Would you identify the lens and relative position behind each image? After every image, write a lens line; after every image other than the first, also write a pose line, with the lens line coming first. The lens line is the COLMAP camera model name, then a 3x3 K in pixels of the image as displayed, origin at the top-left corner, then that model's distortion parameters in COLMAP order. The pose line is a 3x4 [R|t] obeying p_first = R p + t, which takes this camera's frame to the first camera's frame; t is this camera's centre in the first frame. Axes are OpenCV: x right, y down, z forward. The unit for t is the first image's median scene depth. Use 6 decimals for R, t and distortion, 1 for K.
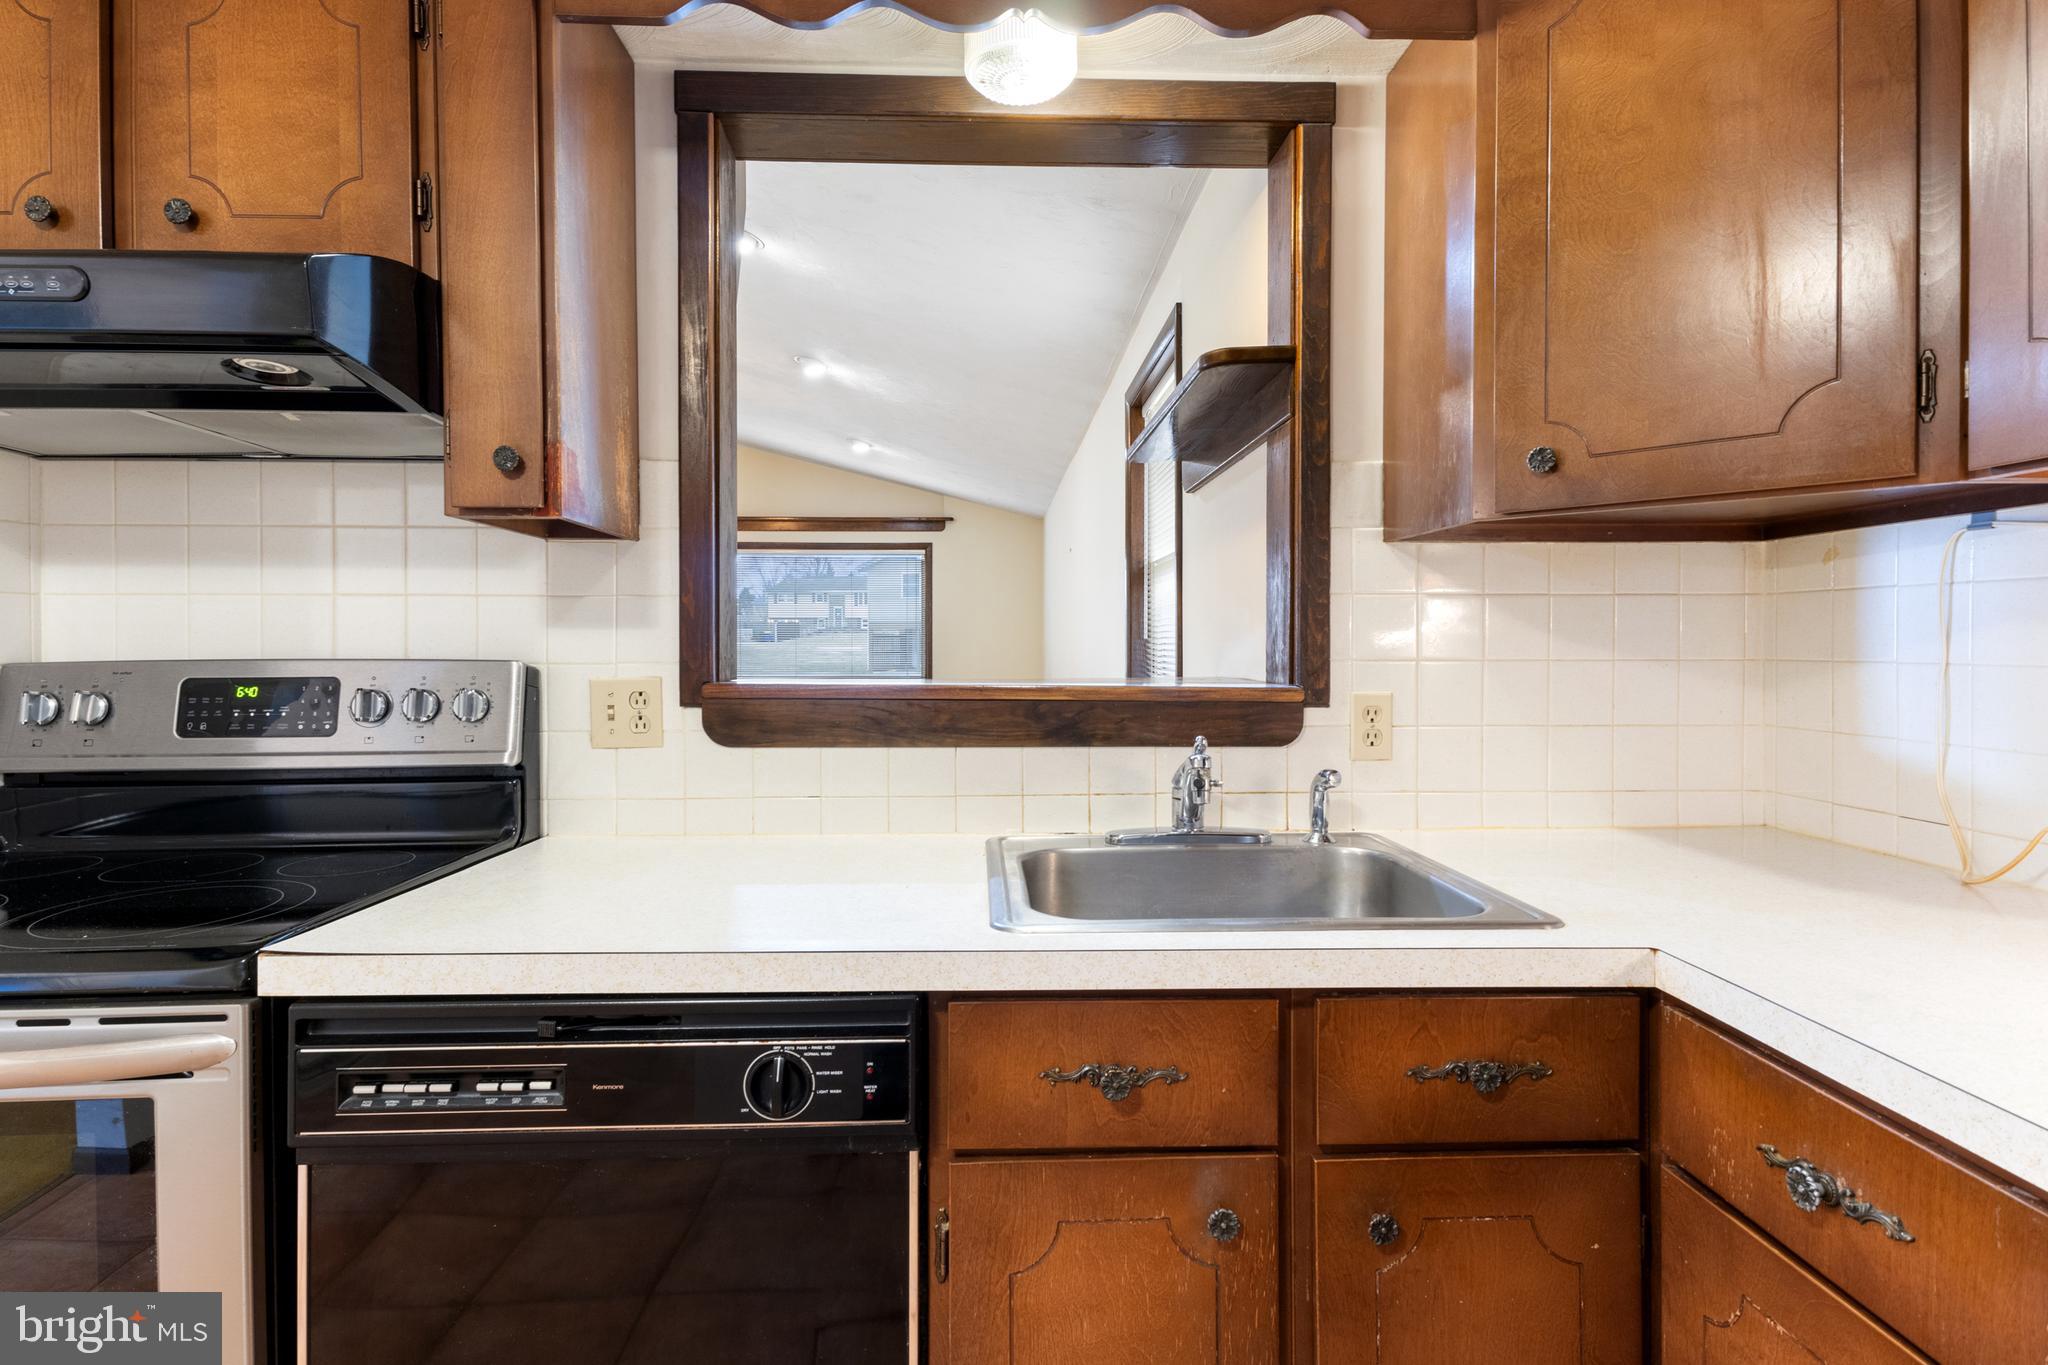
lens RADIAL K [[1017.6, 0, 1014.9], [0, 1017.6, 658.3], [0, 0, 1]] dist [0.022162, -0.009122]
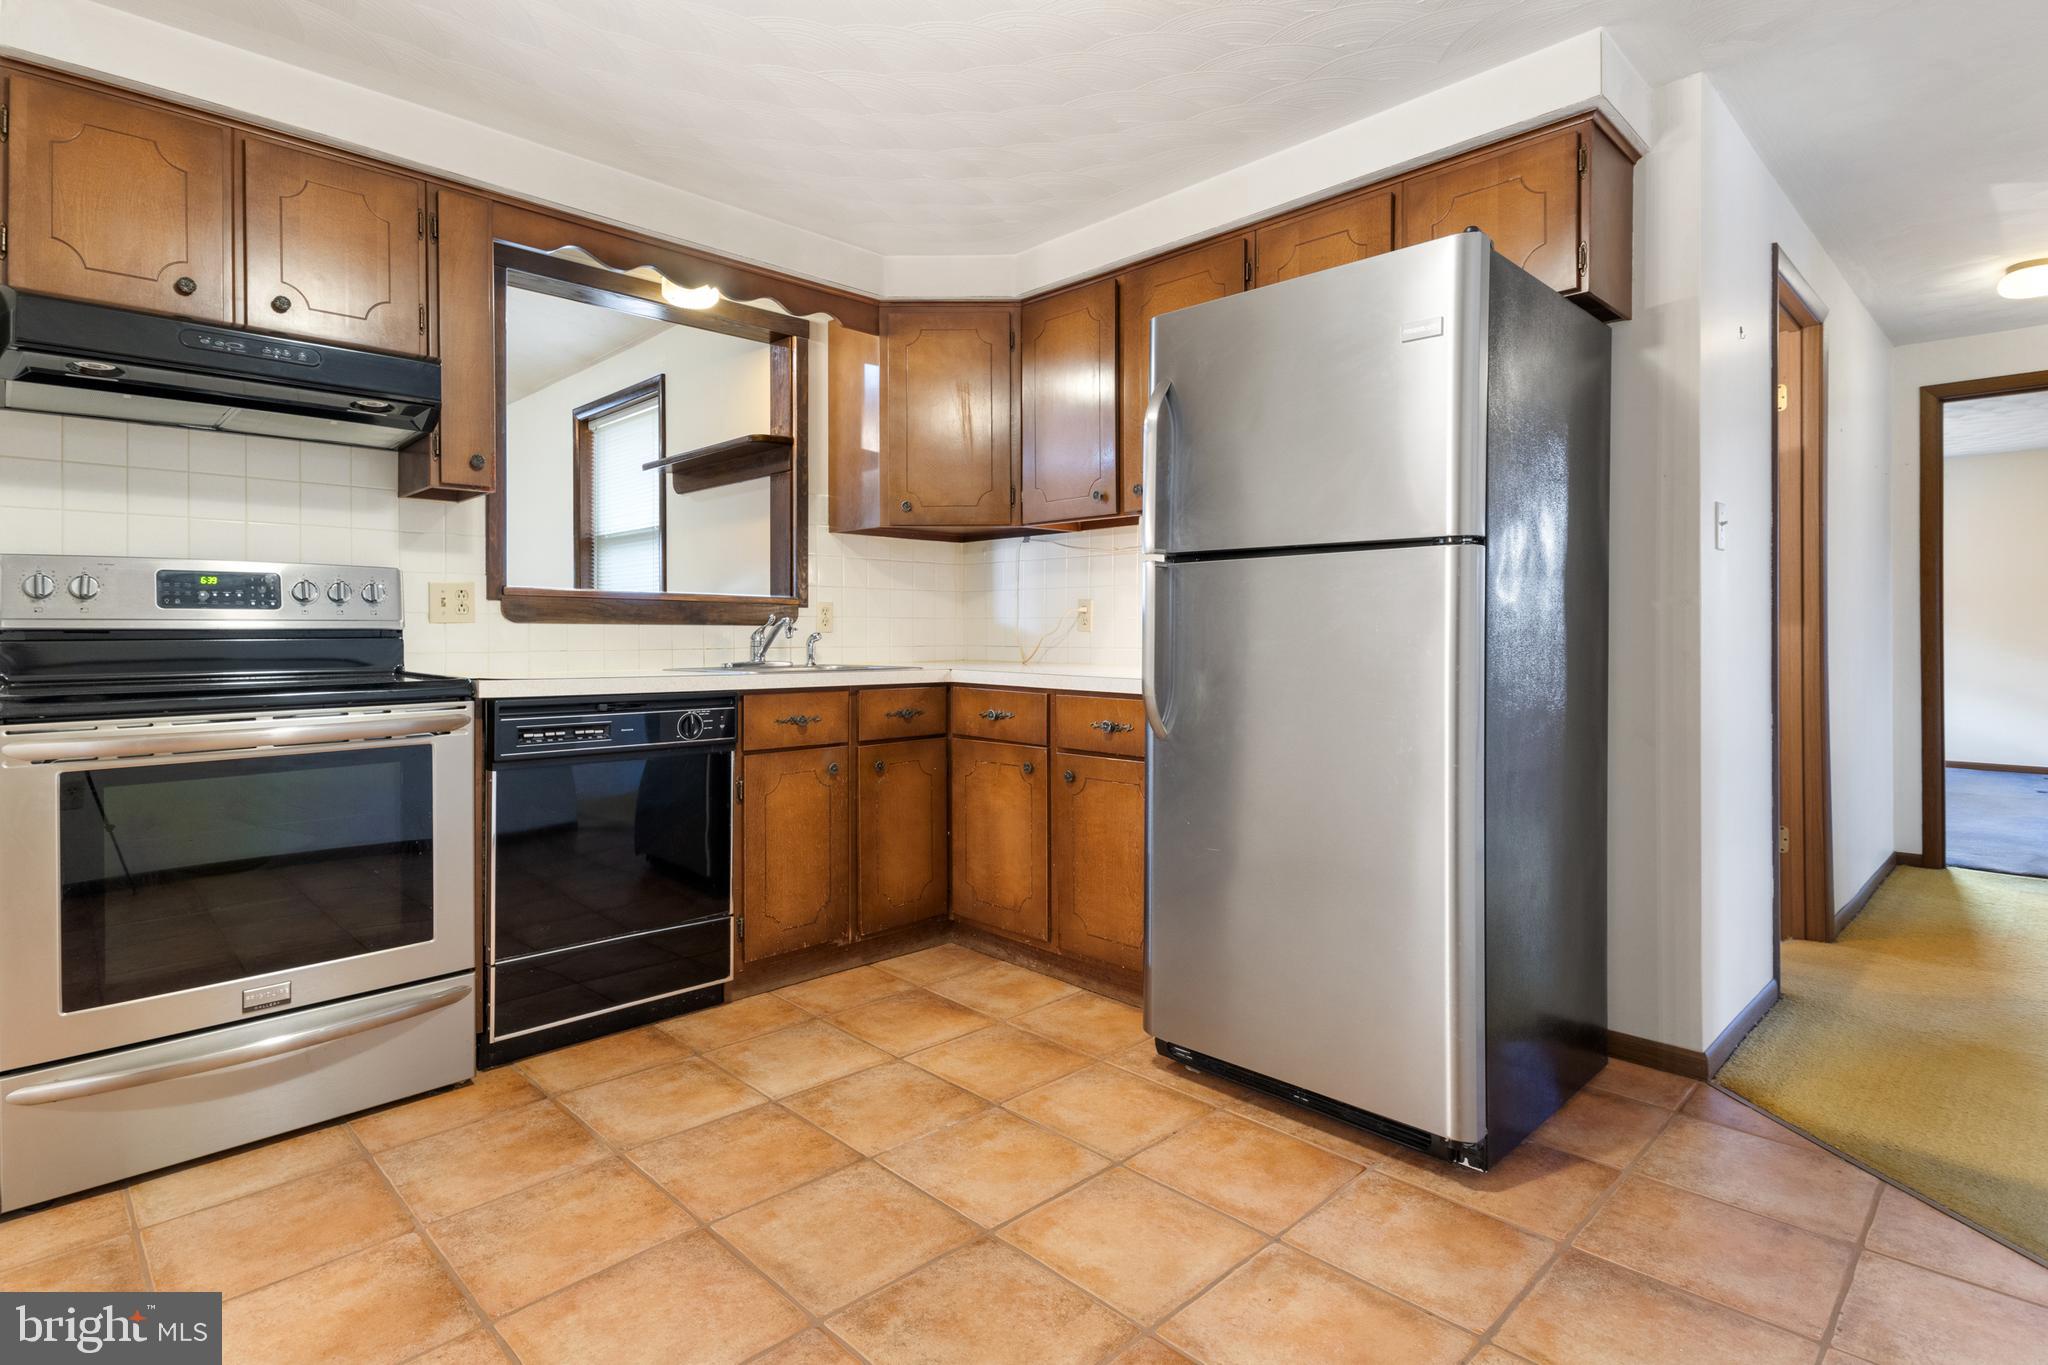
lens RADIAL K [[1017.6, 0, 1002.4], [0, 1017.6, 629.7], [0, 0, 1]] dist [0.022162, -0.009122]
pose [[0.749830, 0.003297, 0.661623, -0.882635], [0.006746, 0.999898, -0.012628, 0.136186], [-0.661596, 0.013932, 0.749731, -0.964104]]
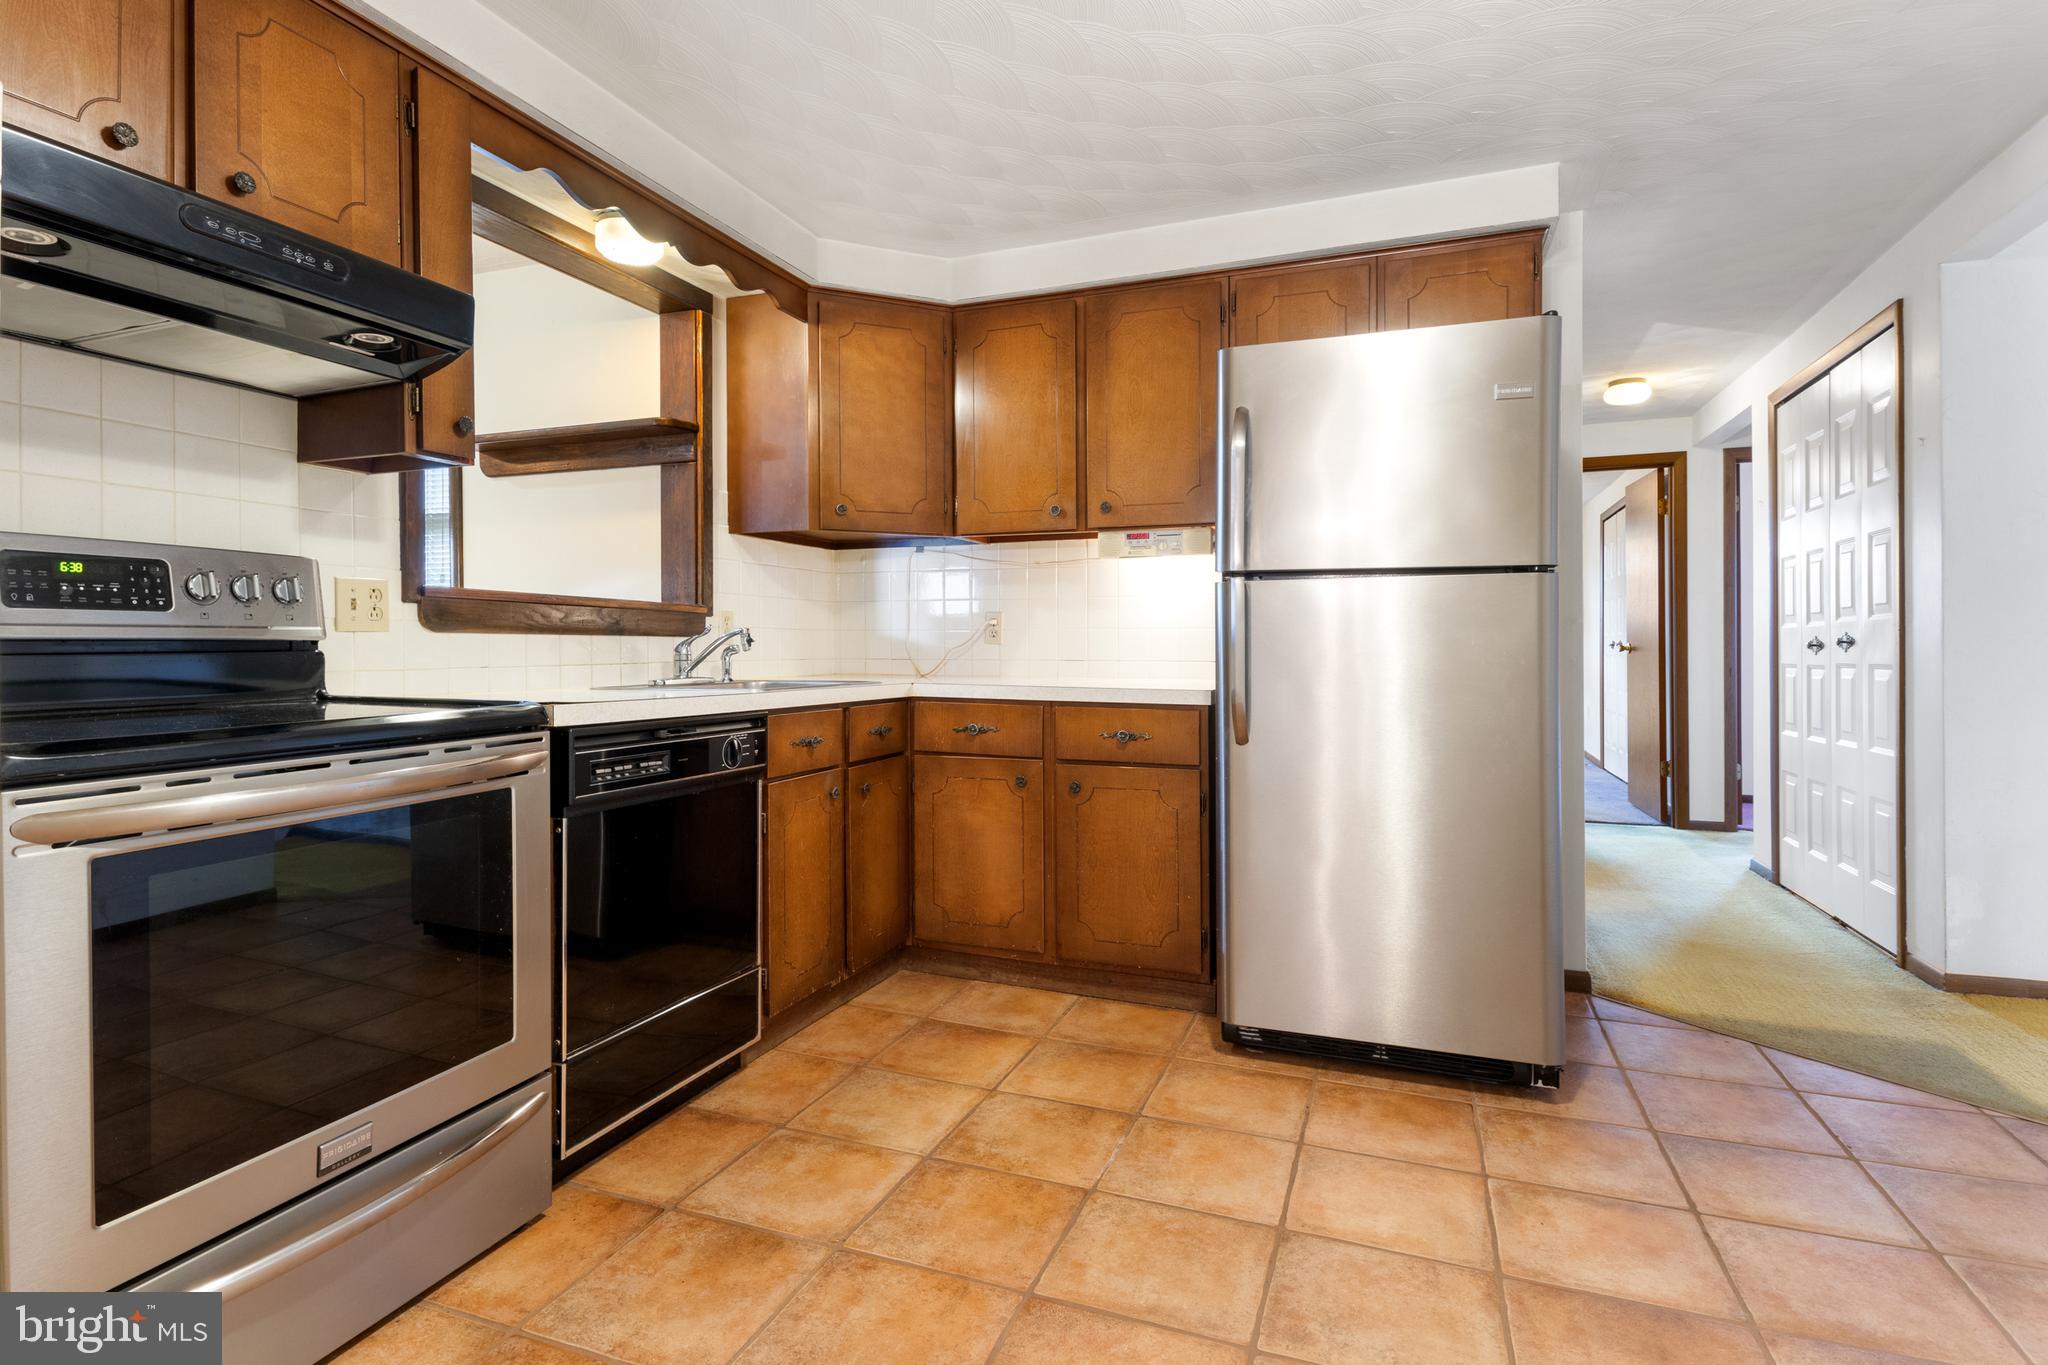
lens RADIAL K [[1017.6, 0, 1001.7], [0, 1017.6, 640.3], [0, 0, 1]] dist [0.022162, -0.009122]
pose [[0.410189, 0.005901, 0.911981, -1.330244], [0.009200, 0.999901, -0.010608, 0.128975], [-0.911954, 0.012742, 0.410094, -0.306587]]
